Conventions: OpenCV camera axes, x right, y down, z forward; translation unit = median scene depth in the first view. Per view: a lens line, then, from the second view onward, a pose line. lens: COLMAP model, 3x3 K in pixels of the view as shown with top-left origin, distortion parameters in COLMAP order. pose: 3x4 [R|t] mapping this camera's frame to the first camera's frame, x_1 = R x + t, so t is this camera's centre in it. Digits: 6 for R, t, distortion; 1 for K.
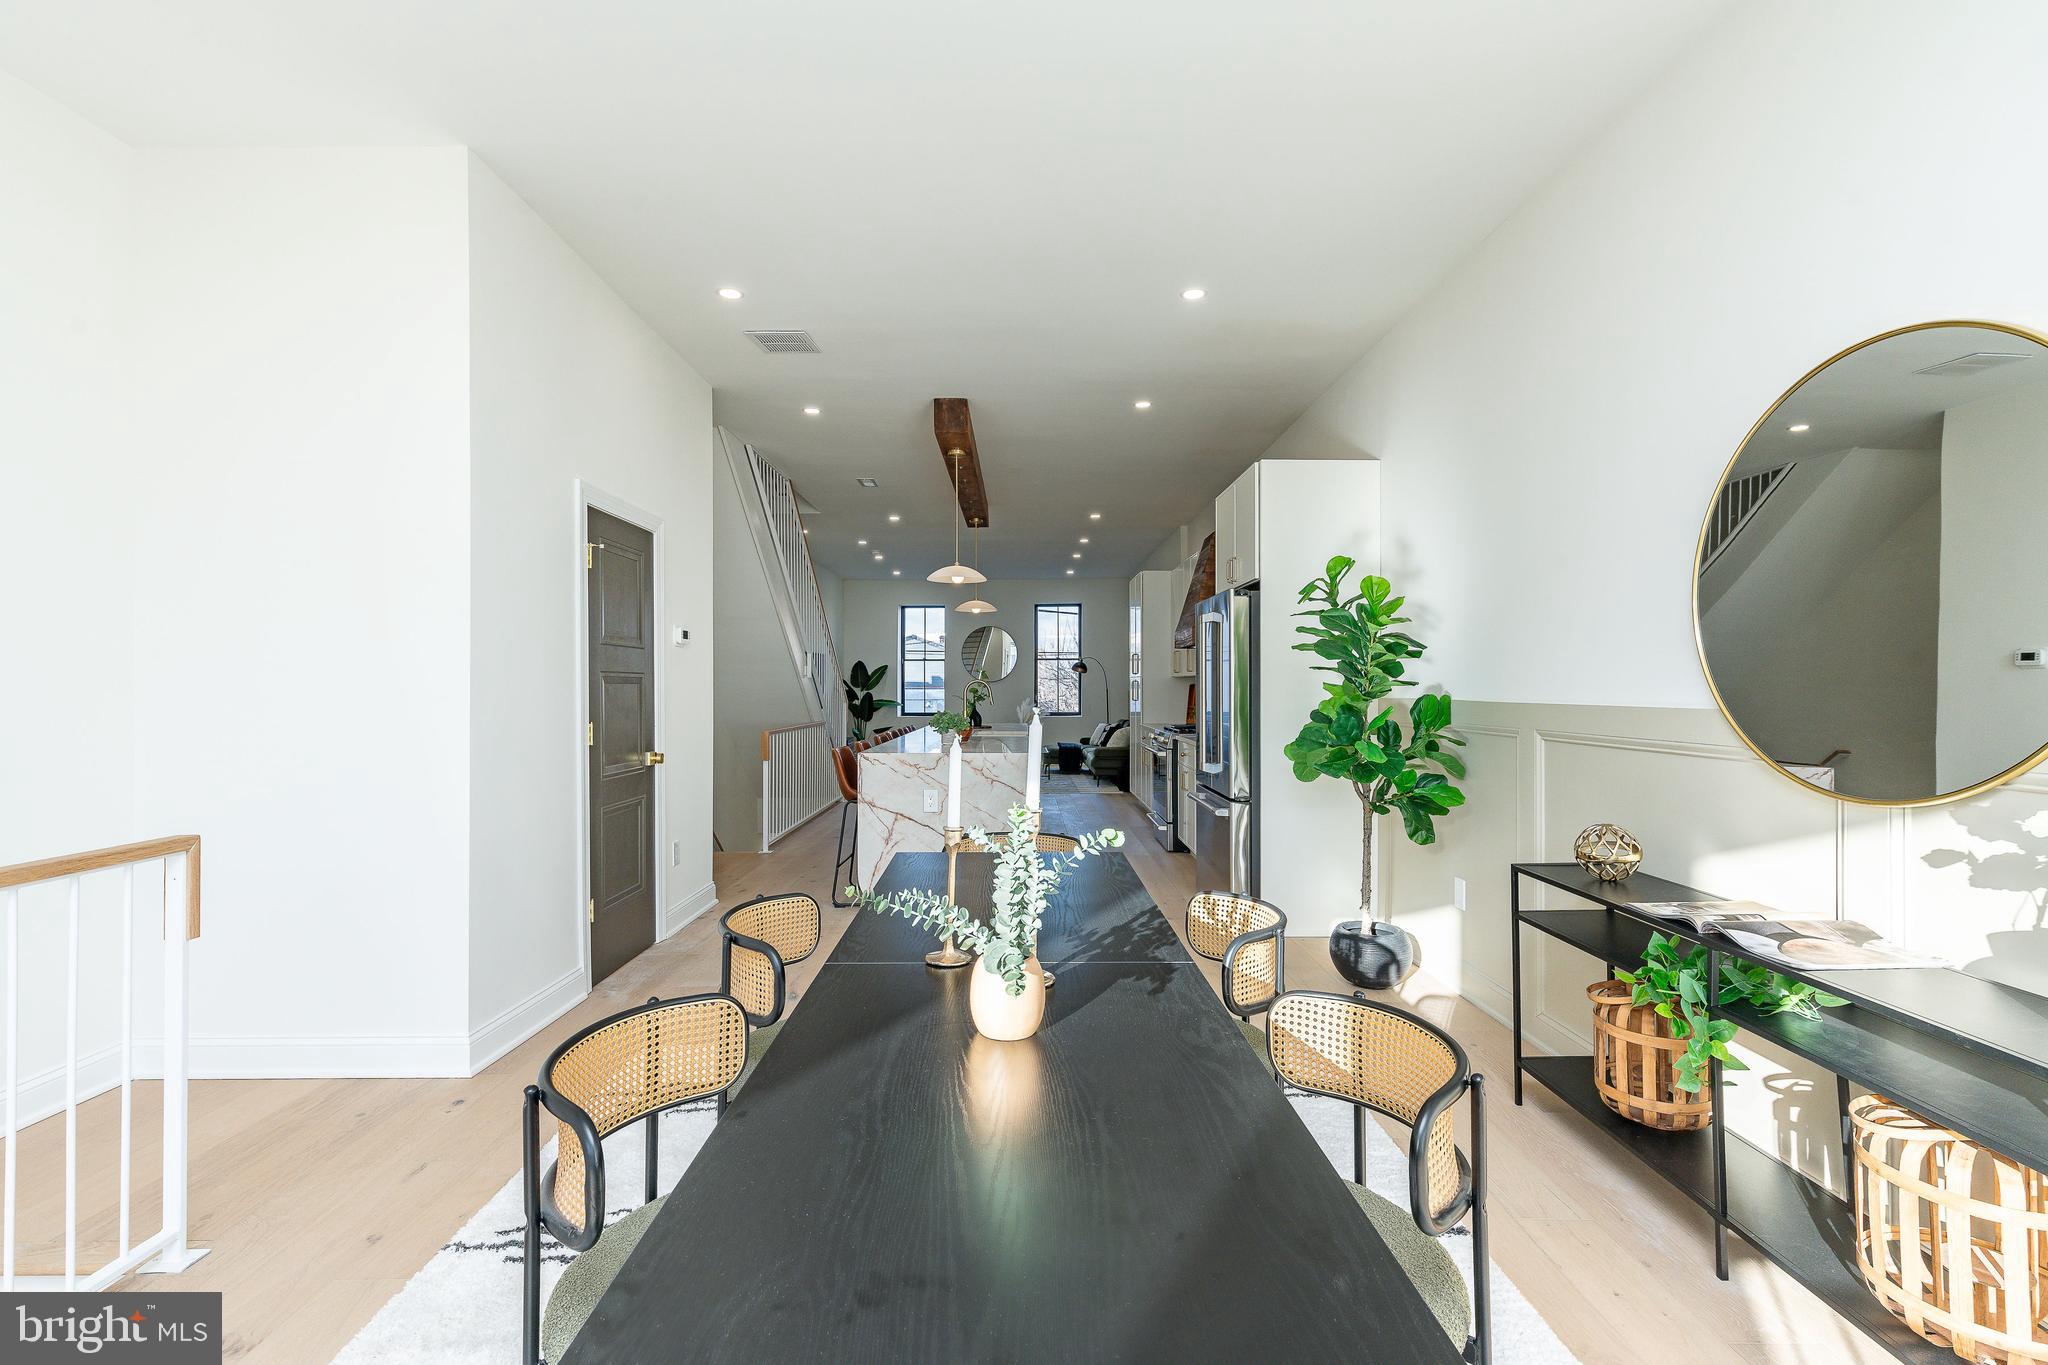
lens RADIAL K [[908.4, 0, 1015.5], [0, 908.4, 686.6], [0, 0, 1]] dist [0.004836, 0.000176]
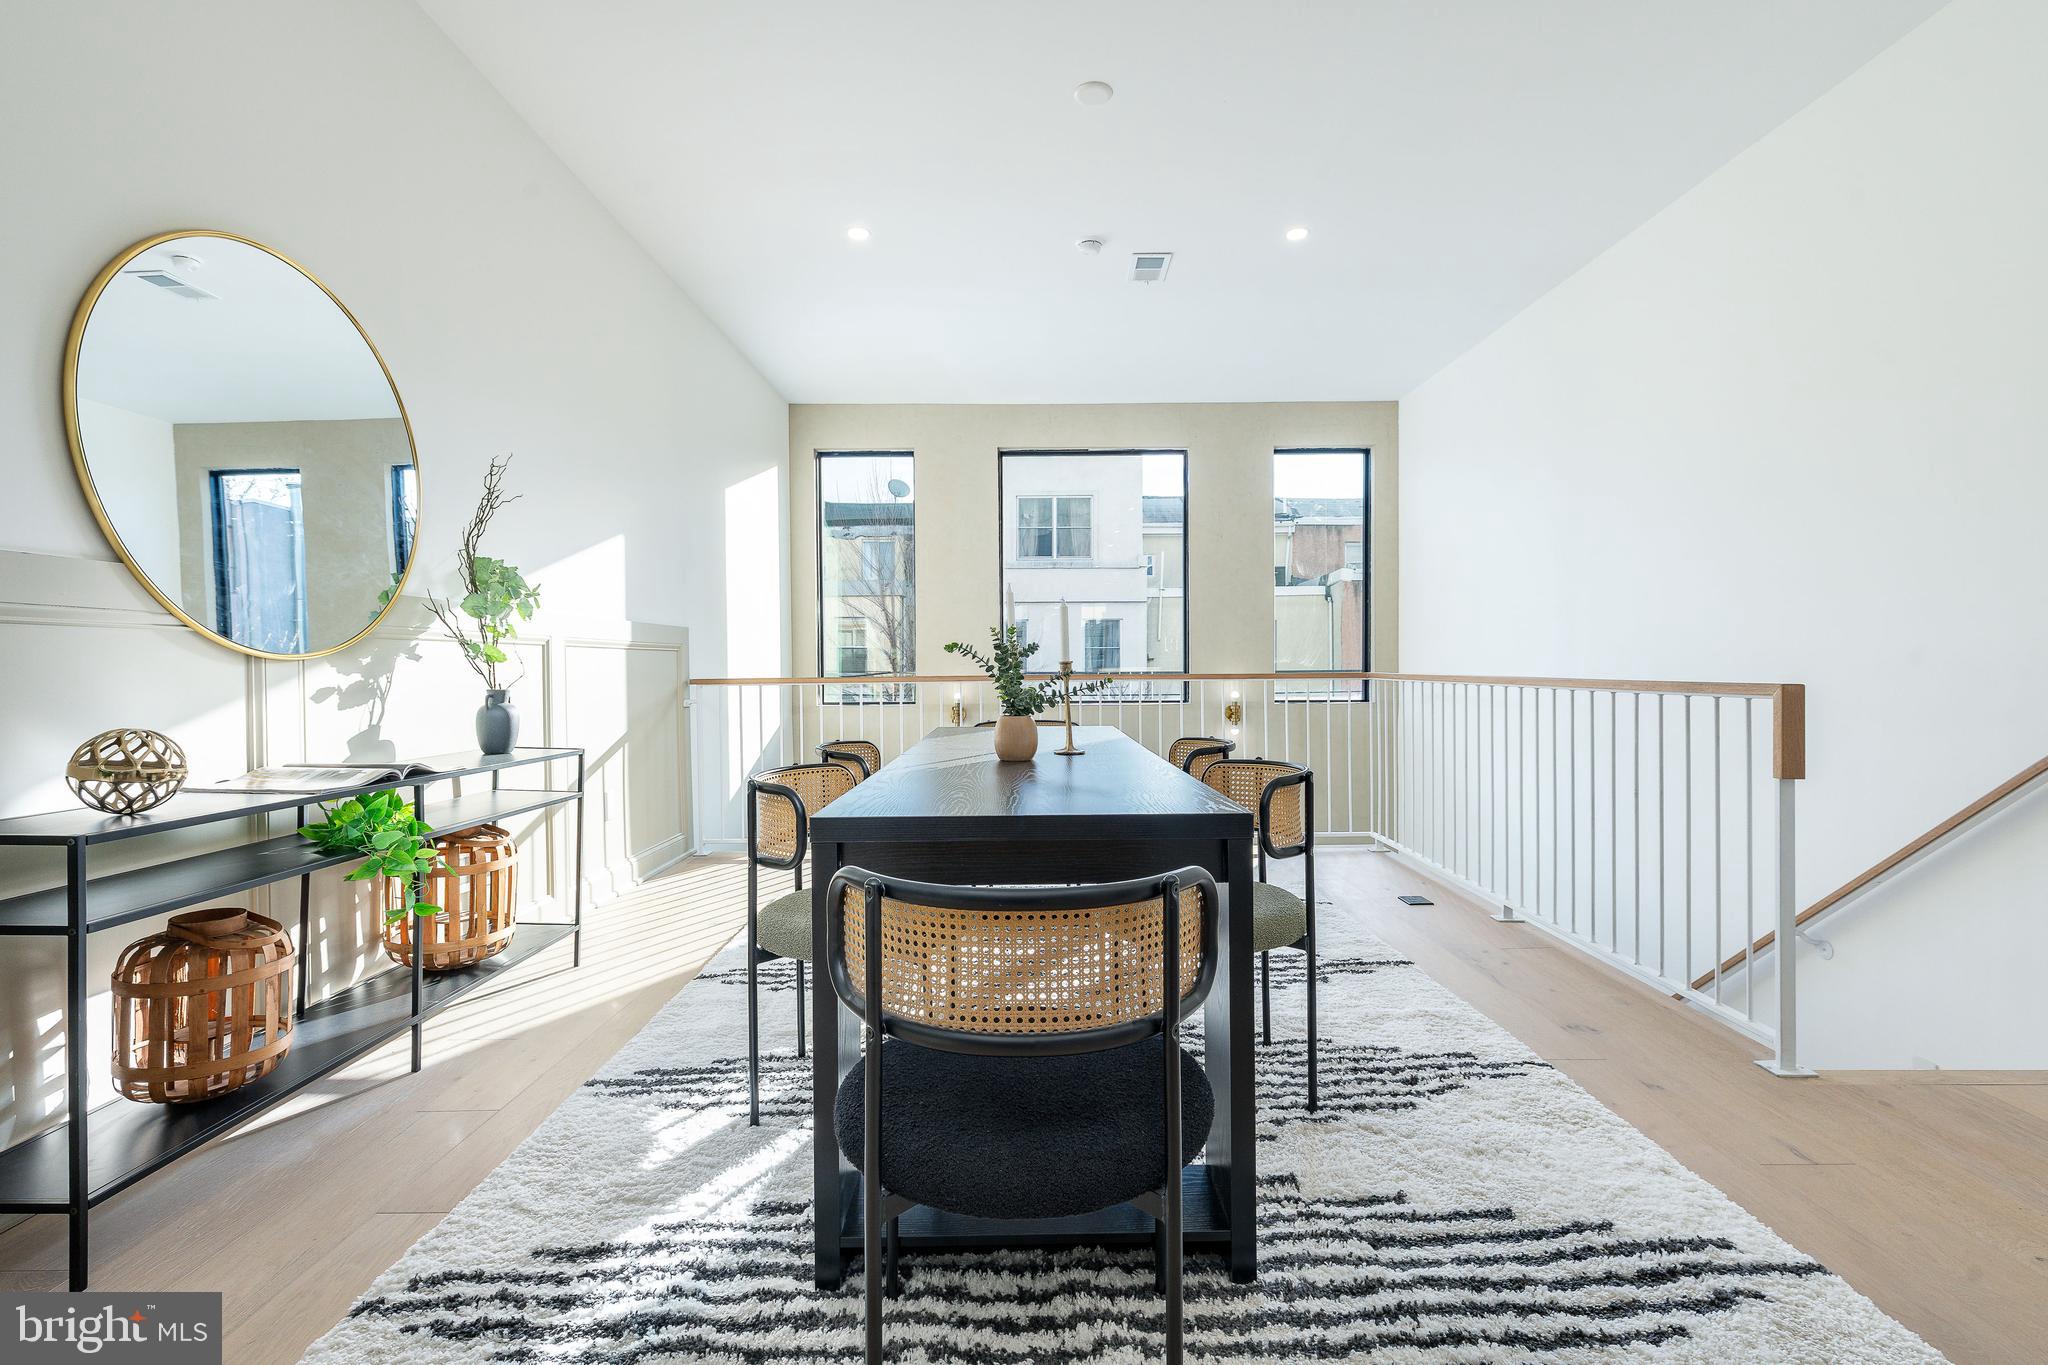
lens RADIAL K [[934.9, 0, 1027.7], [0, 934.9, 686.3], [0, 0, 1]] dist [0.000828, 0.000172]
pose [[-0.999926, 0.009744, 0.007224, -0.000642], [0.009922, 0.999636, 0.025071, 0.027617], [-0.006977, 0.025140, -0.999660, 0.421216]]
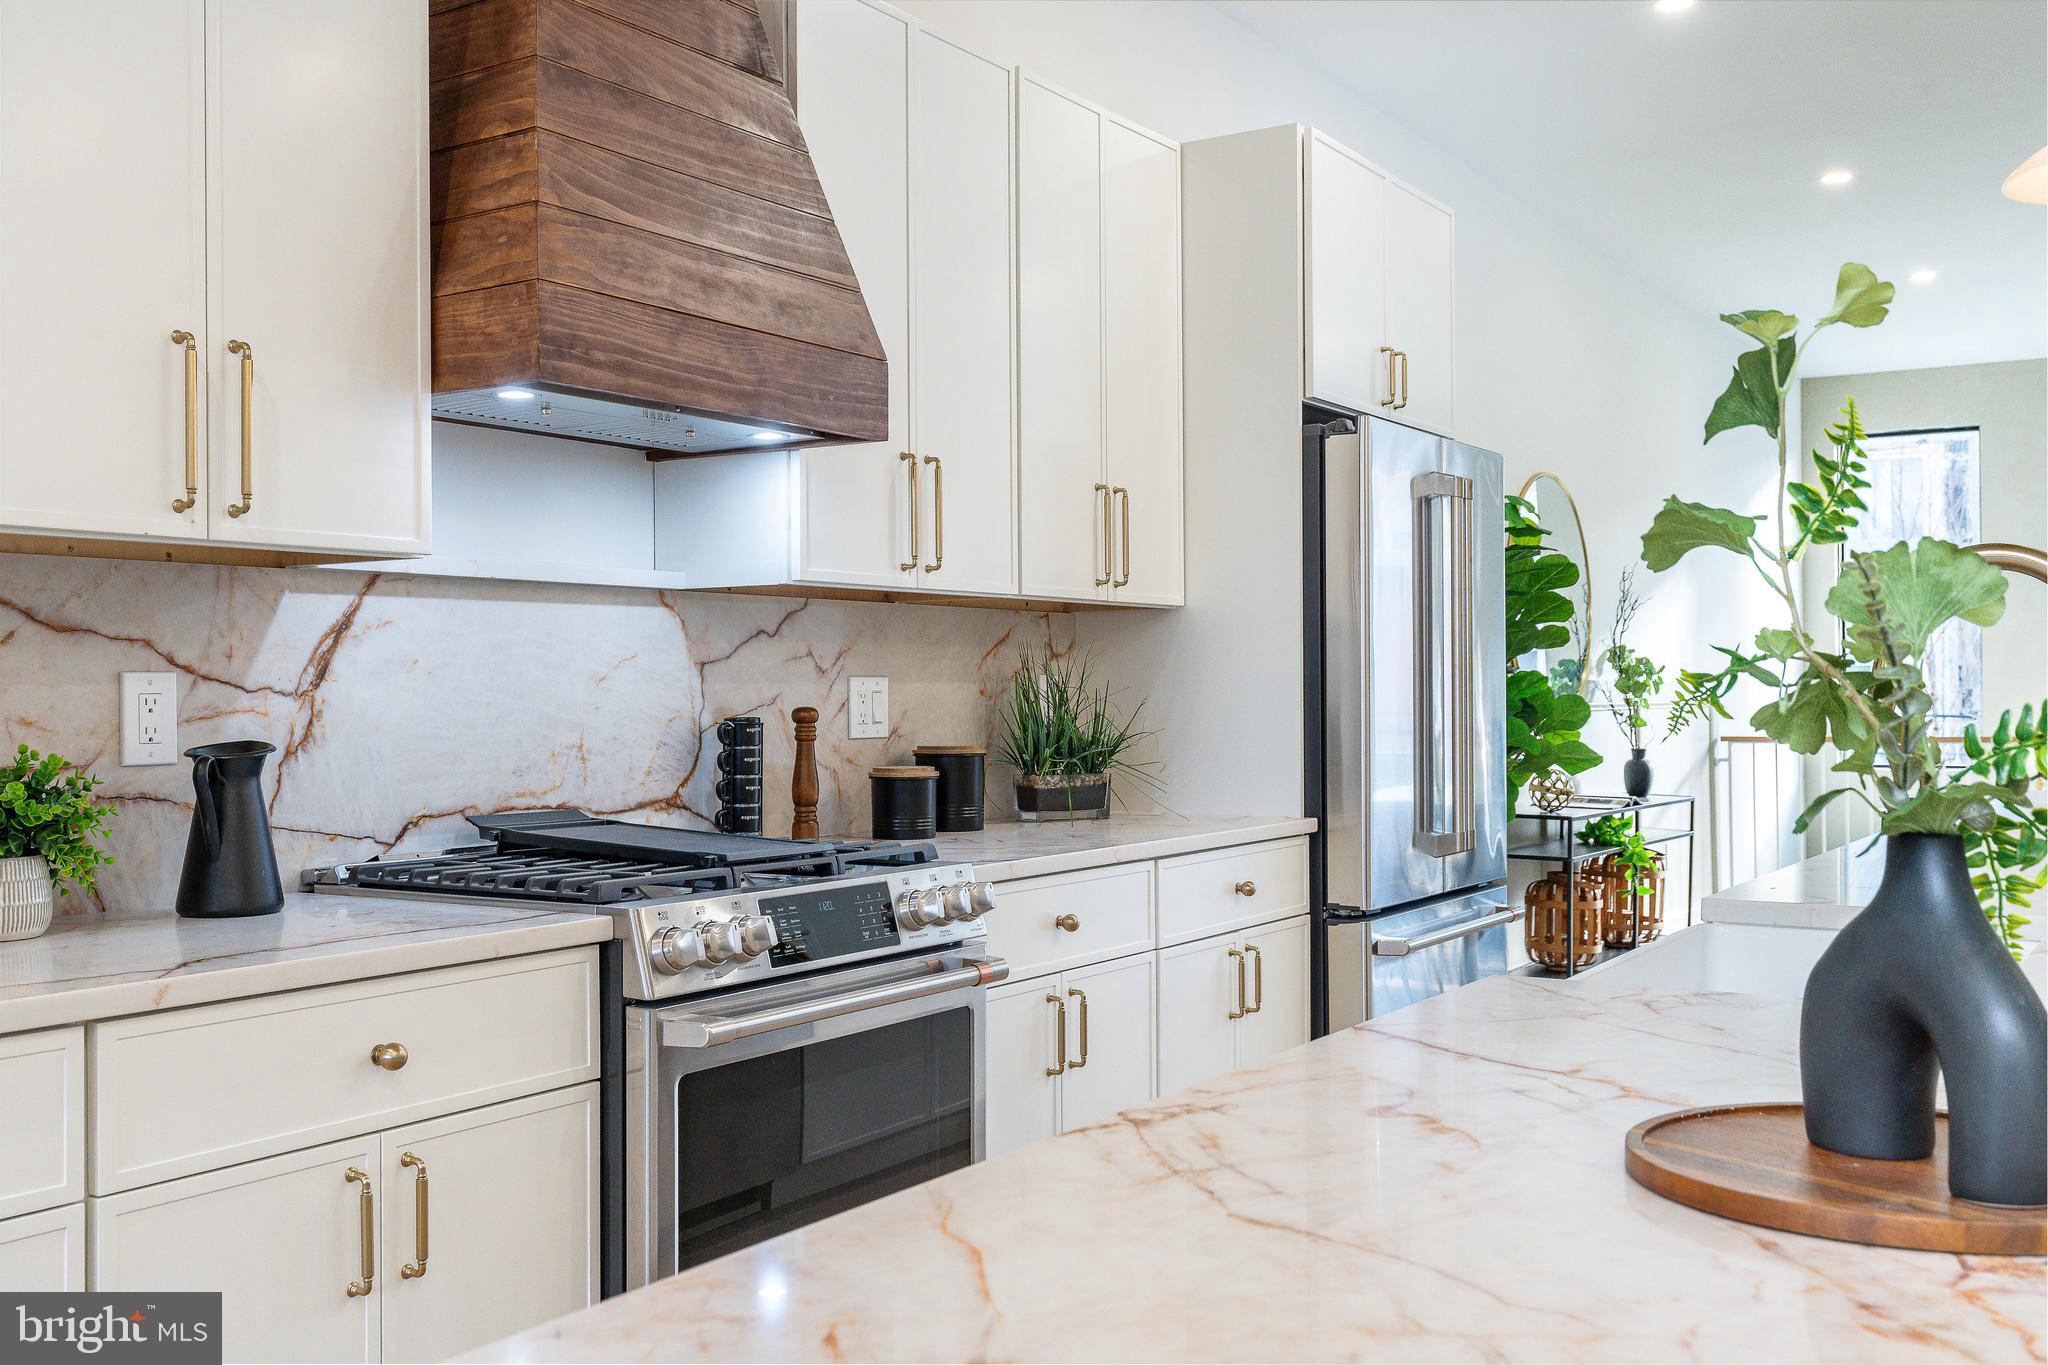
lens RADIAL K [[1930.3, 0, 1024.0], [0, 1930.3, 682.5], [0, 0, 1]] dist [0.009513, 0.001547]
pose [[-0.838382, 0.011289, 0.544967, -0.054666], [0.009728, 0.999936, -0.005747, 0.009362], [-0.544997, 0.000483, -0.838438, 0.944406]]
